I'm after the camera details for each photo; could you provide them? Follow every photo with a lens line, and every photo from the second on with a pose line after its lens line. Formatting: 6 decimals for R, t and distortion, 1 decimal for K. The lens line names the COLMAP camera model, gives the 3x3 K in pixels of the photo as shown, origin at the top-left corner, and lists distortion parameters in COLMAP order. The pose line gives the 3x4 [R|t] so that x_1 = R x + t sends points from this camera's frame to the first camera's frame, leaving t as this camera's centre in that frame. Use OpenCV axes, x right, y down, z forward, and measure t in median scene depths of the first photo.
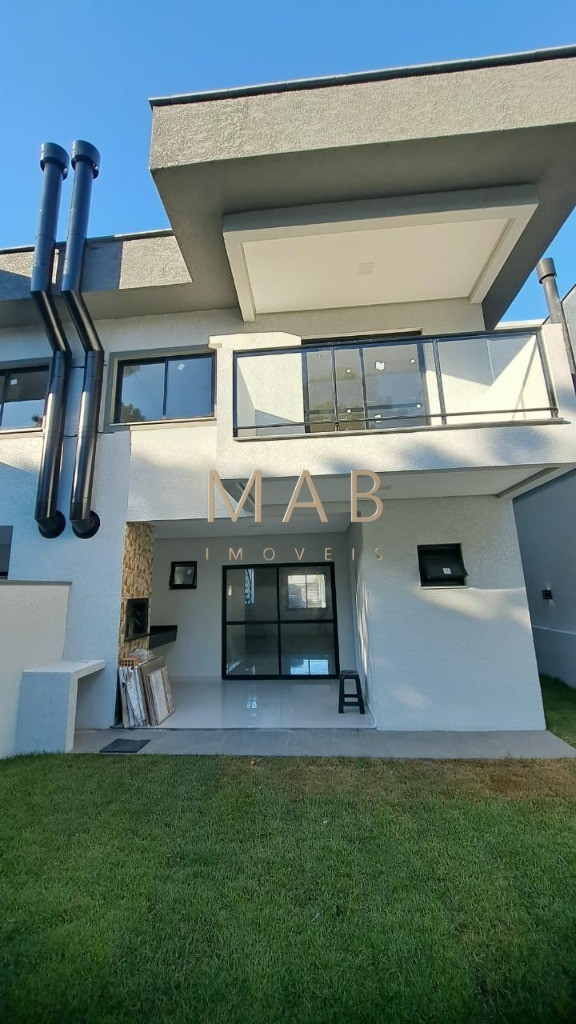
lens RADIAL K [[415.3, 0, 242.1], [0, 415.3, 495.8], [0, 0, 1]] dist [-0.018421, 0.002630]
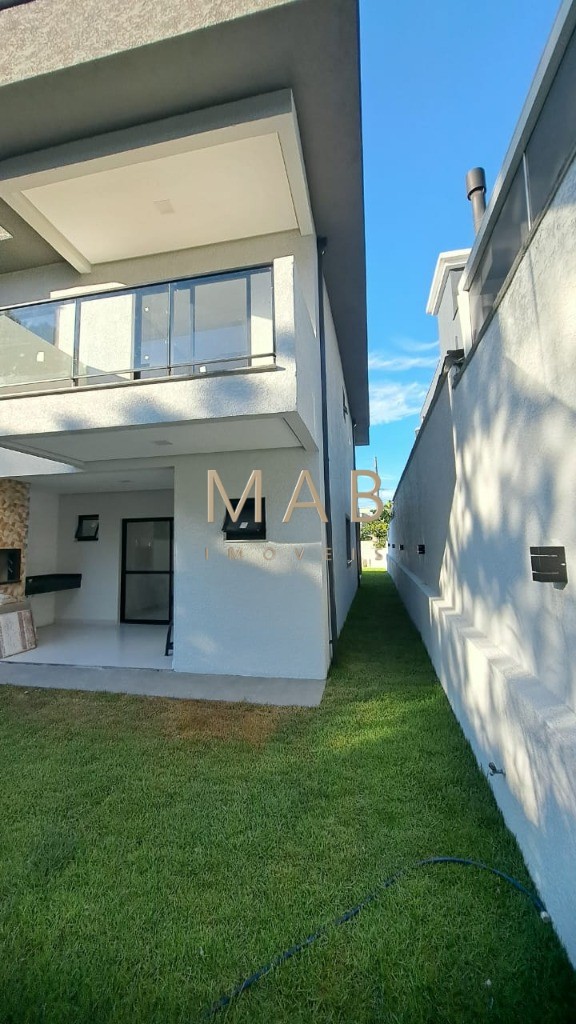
lens RADIAL K [[415.3, 0, 284.2], [0, 415.3, 501.3], [0, 0, 1]] dist [-0.018421, 0.002630]
pose [[0.994049, -0.005235, -0.108807, 0.717036], [0.018942, 0.991935, 0.125327, 0.000539], [0.107273, -0.126643, 0.986131, 0.027042]]
